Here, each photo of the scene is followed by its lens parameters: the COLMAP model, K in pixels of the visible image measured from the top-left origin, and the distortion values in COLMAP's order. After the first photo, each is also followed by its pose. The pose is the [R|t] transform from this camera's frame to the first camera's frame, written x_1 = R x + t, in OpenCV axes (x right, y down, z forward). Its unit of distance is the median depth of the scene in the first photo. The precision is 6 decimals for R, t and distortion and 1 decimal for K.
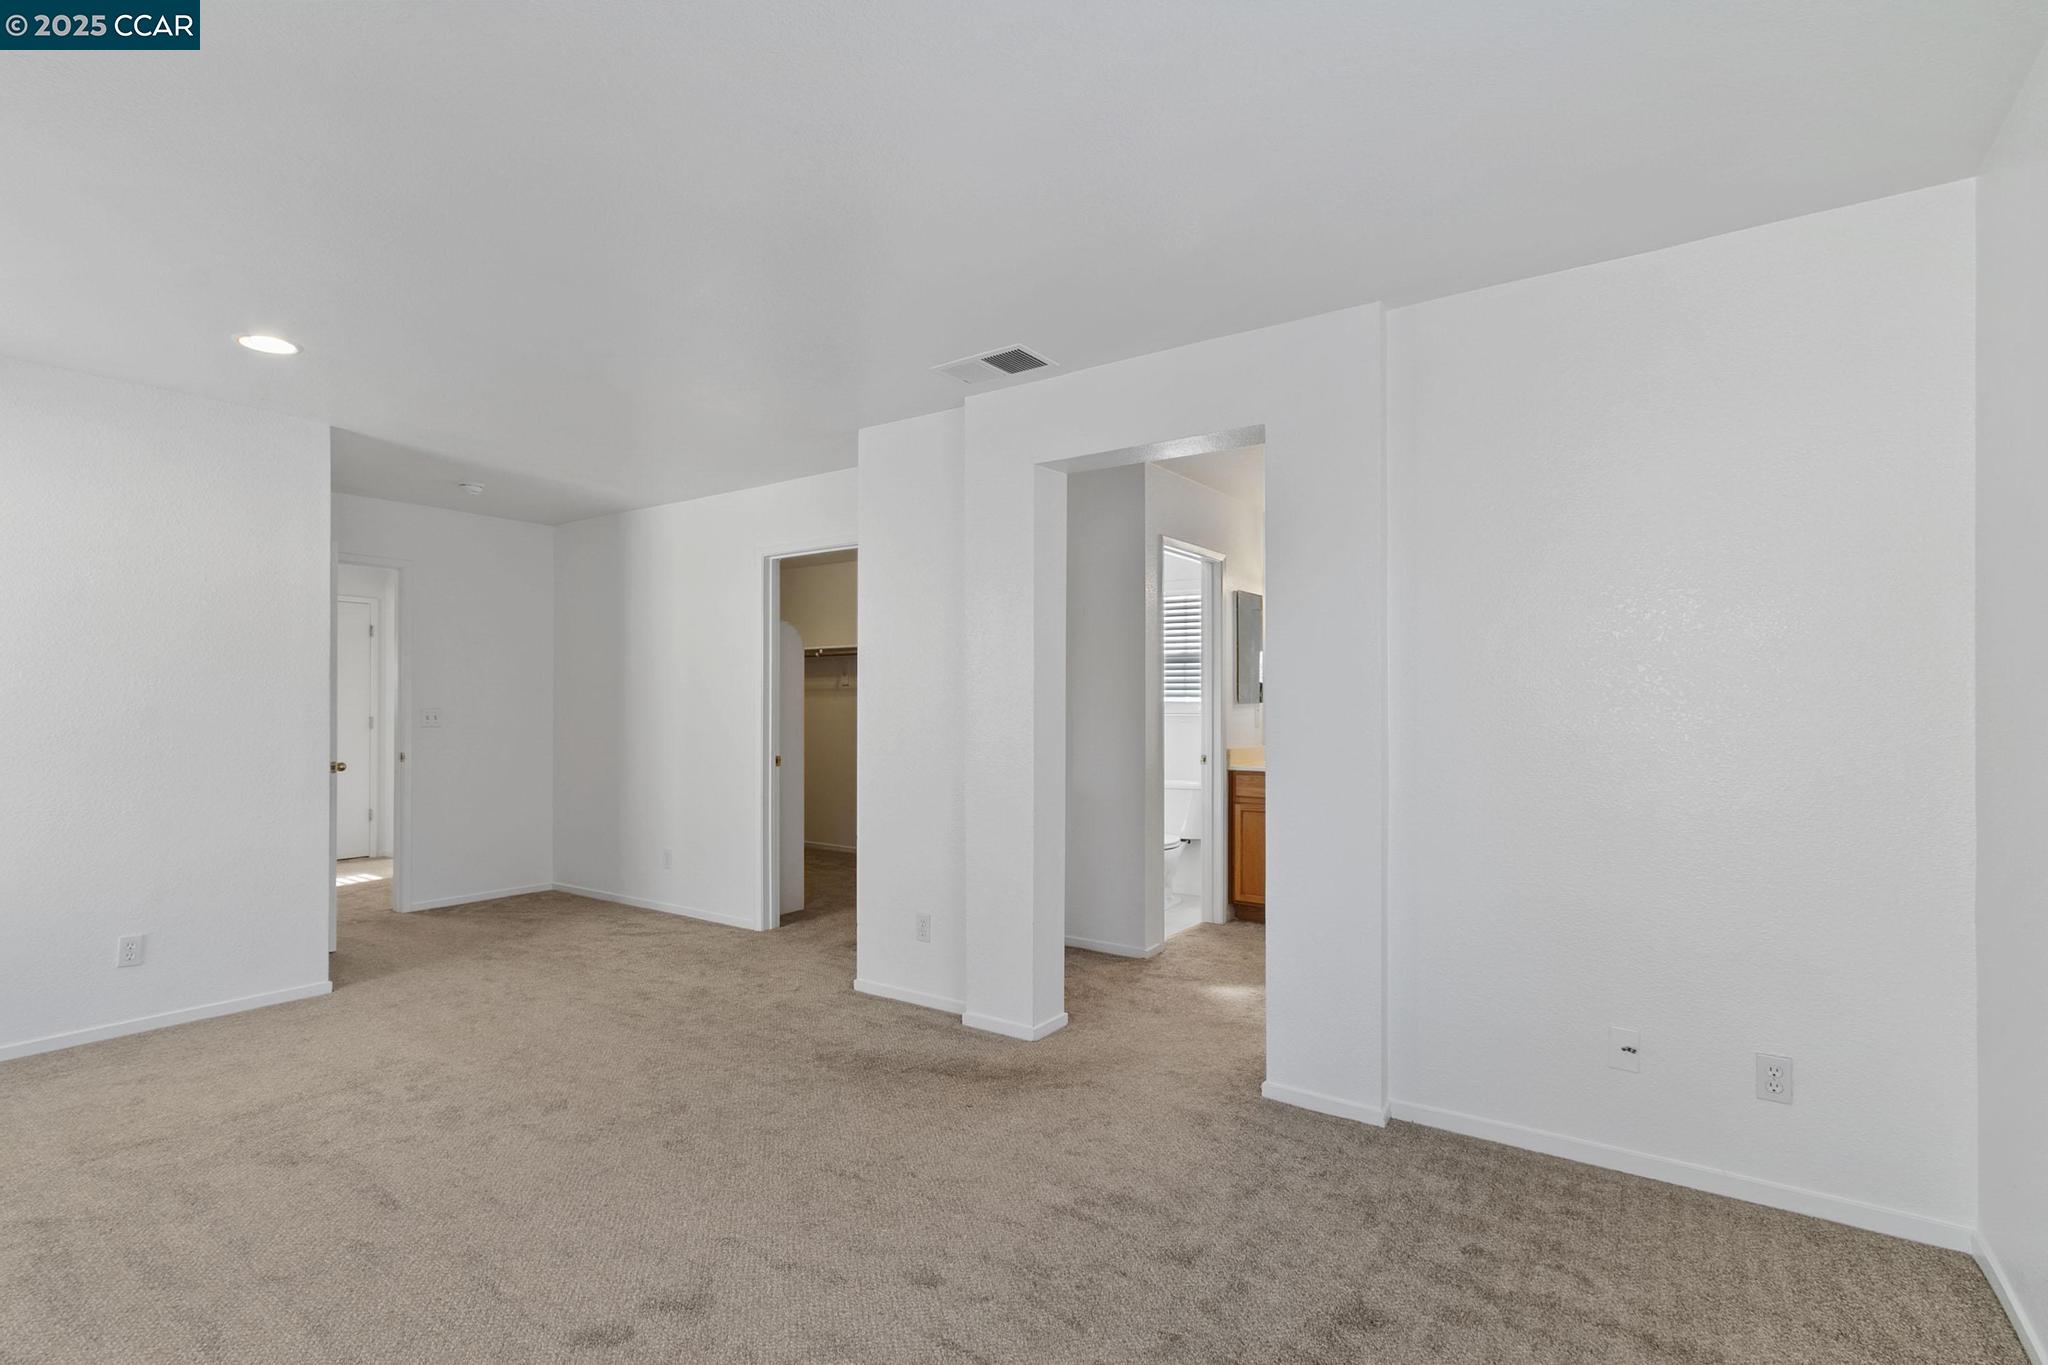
lens RADIAL K [[955.0, 0, 1027.0], [0, 955.0, 692.3], [0, 0, 1]] dist [0.009196, 0.000313]
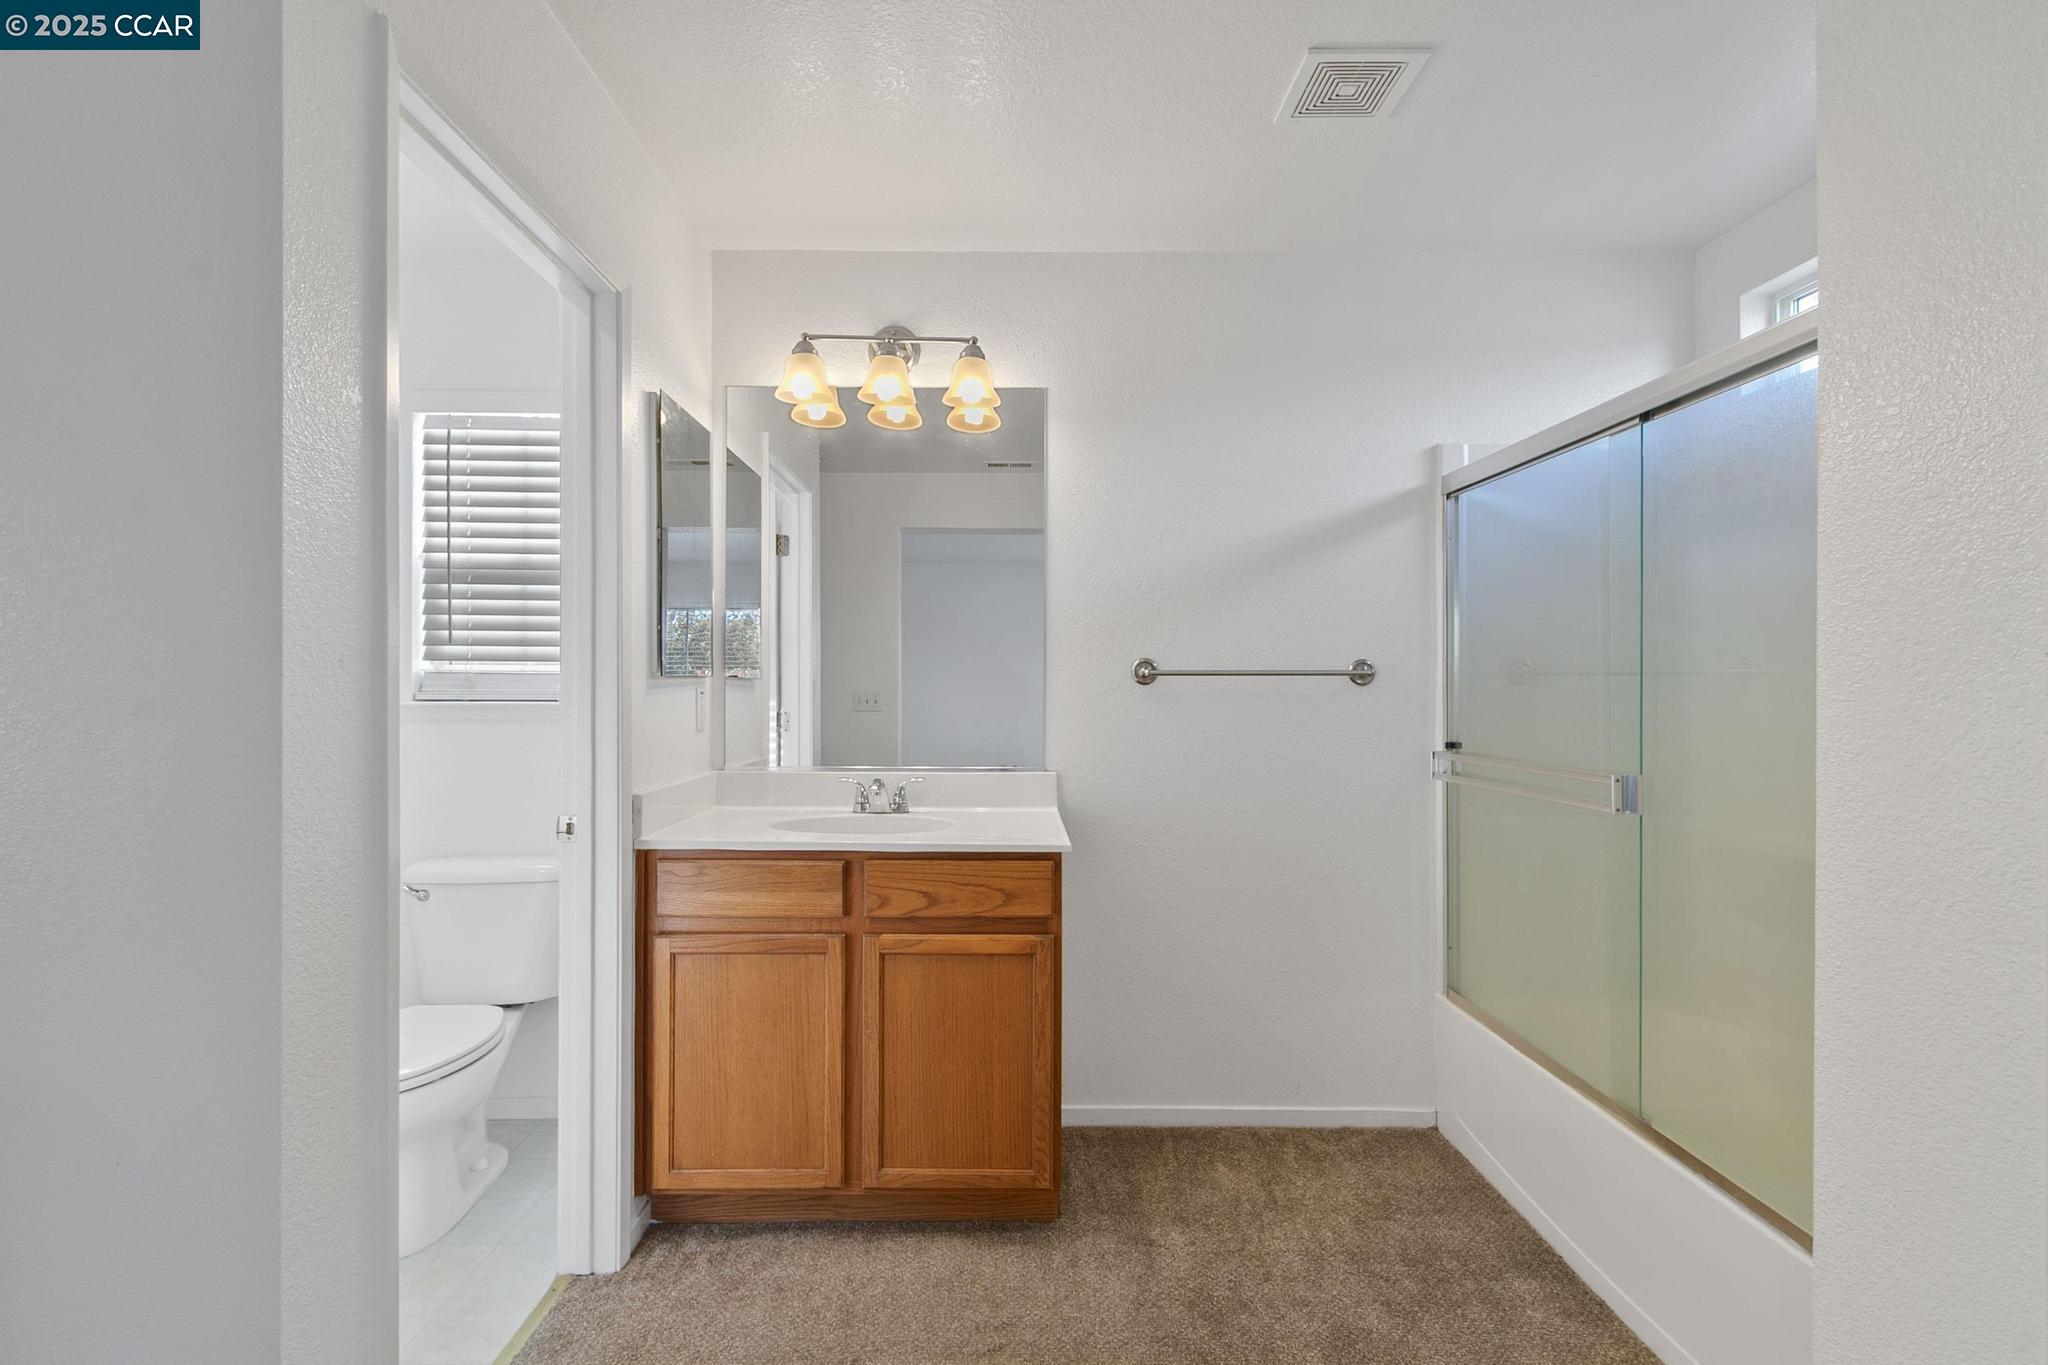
lens RADIAL K [[955.0, 0, 1027.1], [0, 955.0, 679.1], [0, 0, 1]] dist [0.009196, 0.000313]
pose [[0.813345, -0.003691, 0.581770, 0.113189], [-0.006015, 0.999873, 0.014753, 0.005557], [-0.581751, -0.015499, 0.813220, 0.587814]]
